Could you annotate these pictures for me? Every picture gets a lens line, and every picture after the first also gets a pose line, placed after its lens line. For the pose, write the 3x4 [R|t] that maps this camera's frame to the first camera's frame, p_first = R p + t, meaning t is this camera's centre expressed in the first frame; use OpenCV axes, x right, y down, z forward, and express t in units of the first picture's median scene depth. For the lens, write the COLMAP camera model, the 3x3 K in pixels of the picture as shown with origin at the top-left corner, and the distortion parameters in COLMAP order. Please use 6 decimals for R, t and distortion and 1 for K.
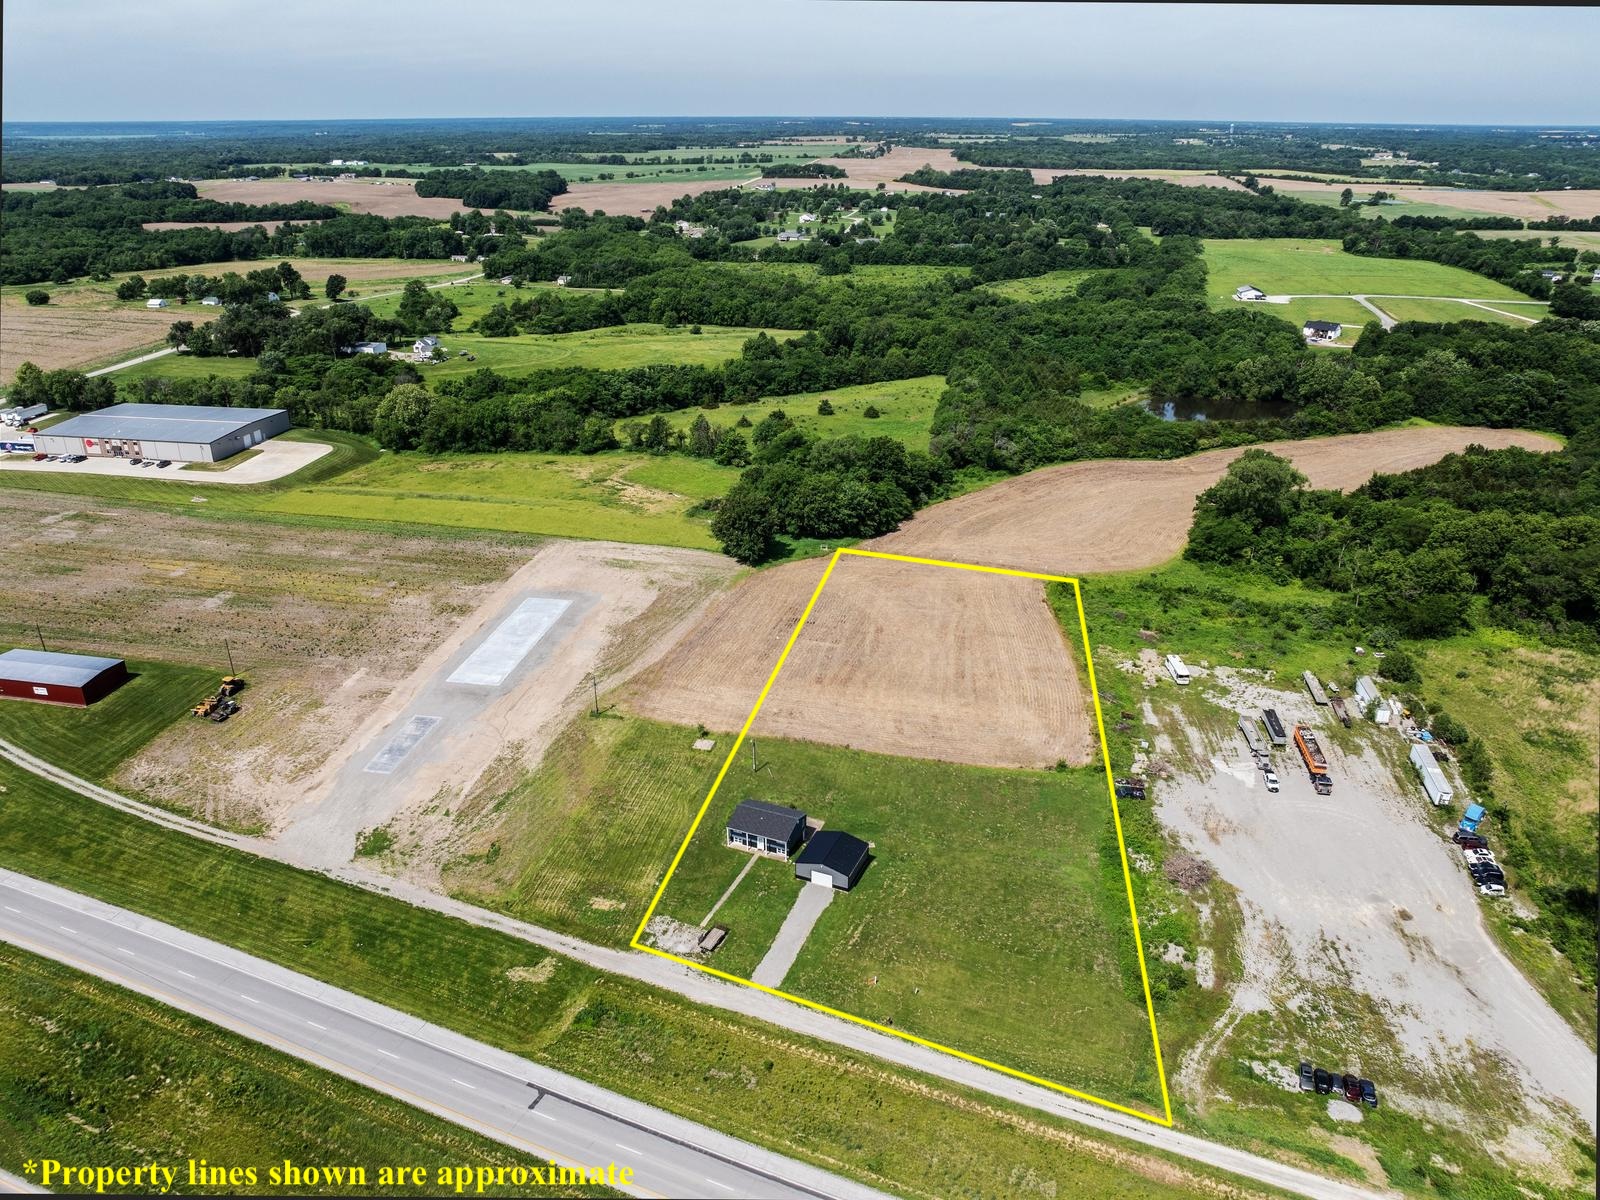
lens RADIAL K [[1125.8, 0, 800.0], [0, 1125.8, 600.0], [0, 0, 1]] dist [-0.035399, -0.004805]
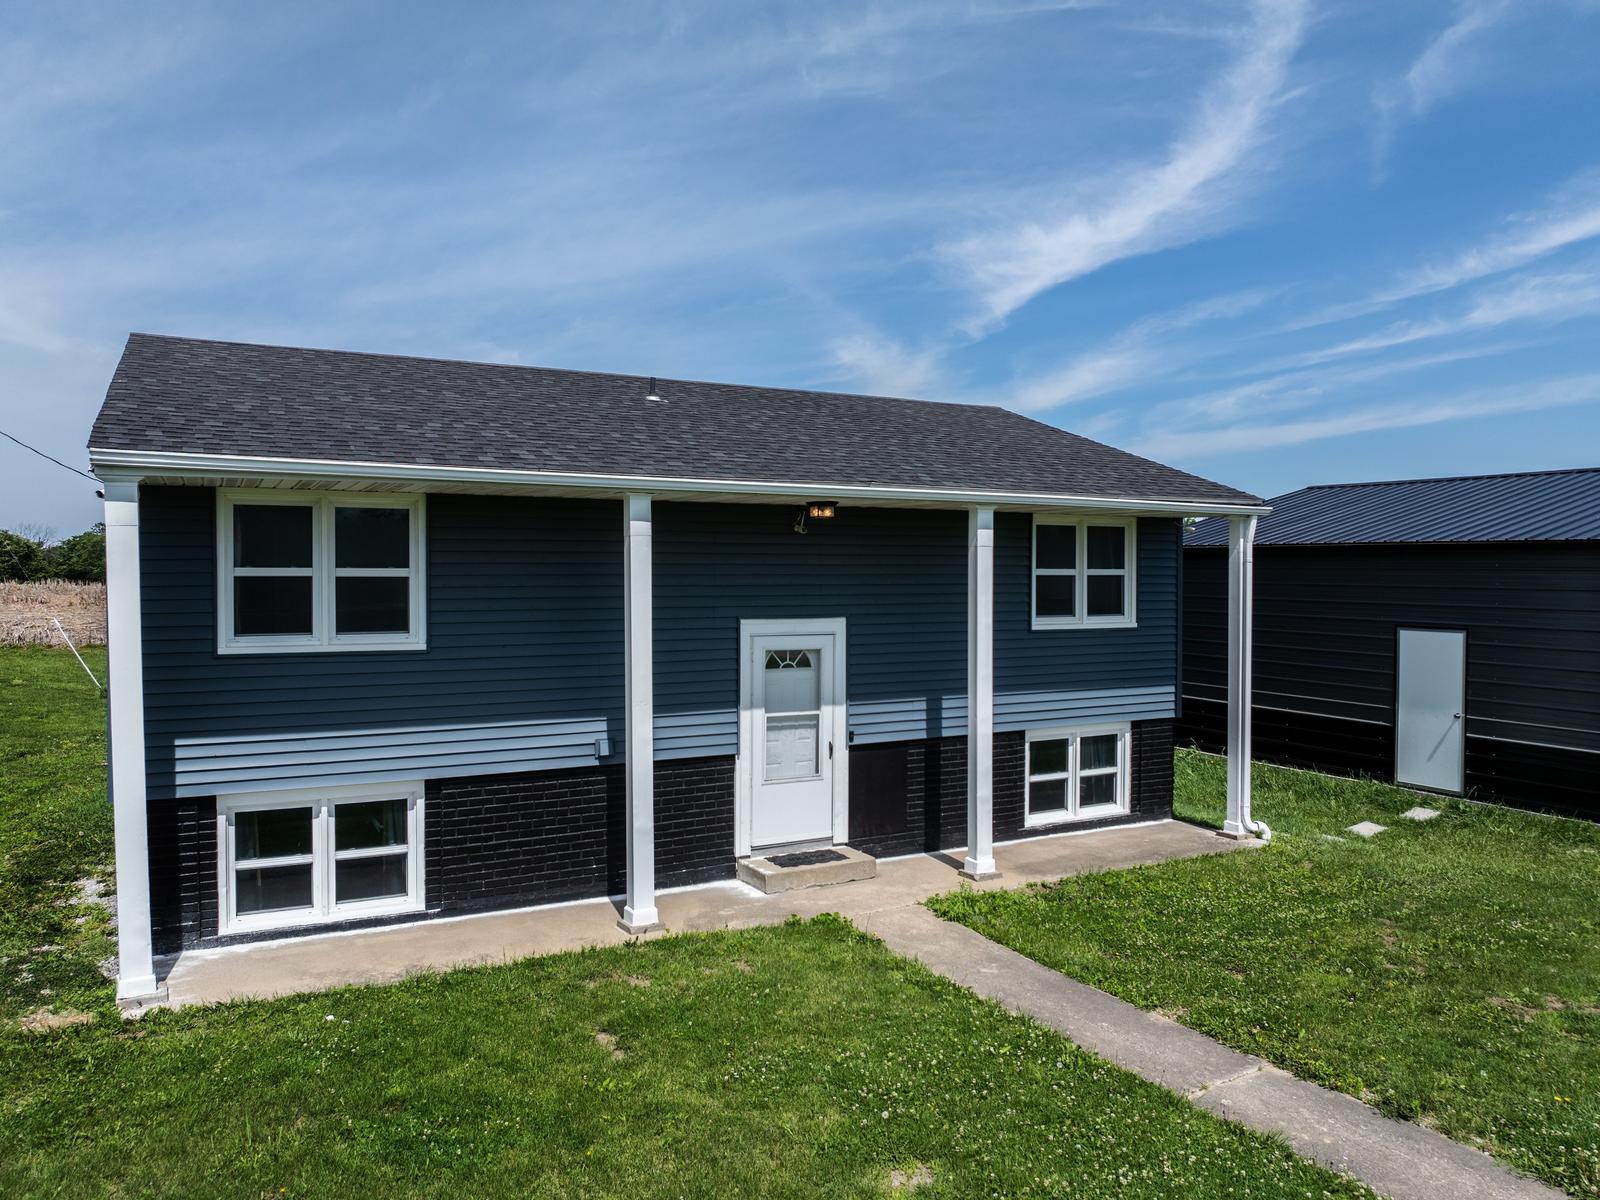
lens RADIAL K [[1135.8, 0, 800.0], [0, 1135.8, 600.0], [0, 0, 1]] dist [-0.027464, 0.001521]
pose [[0.620260, -0.024376, 0.784017, -0.081017], [0.316059, 0.922554, -0.221361, 0.223391], [-0.717903, 0.385097, 0.579928, 0.964643]]
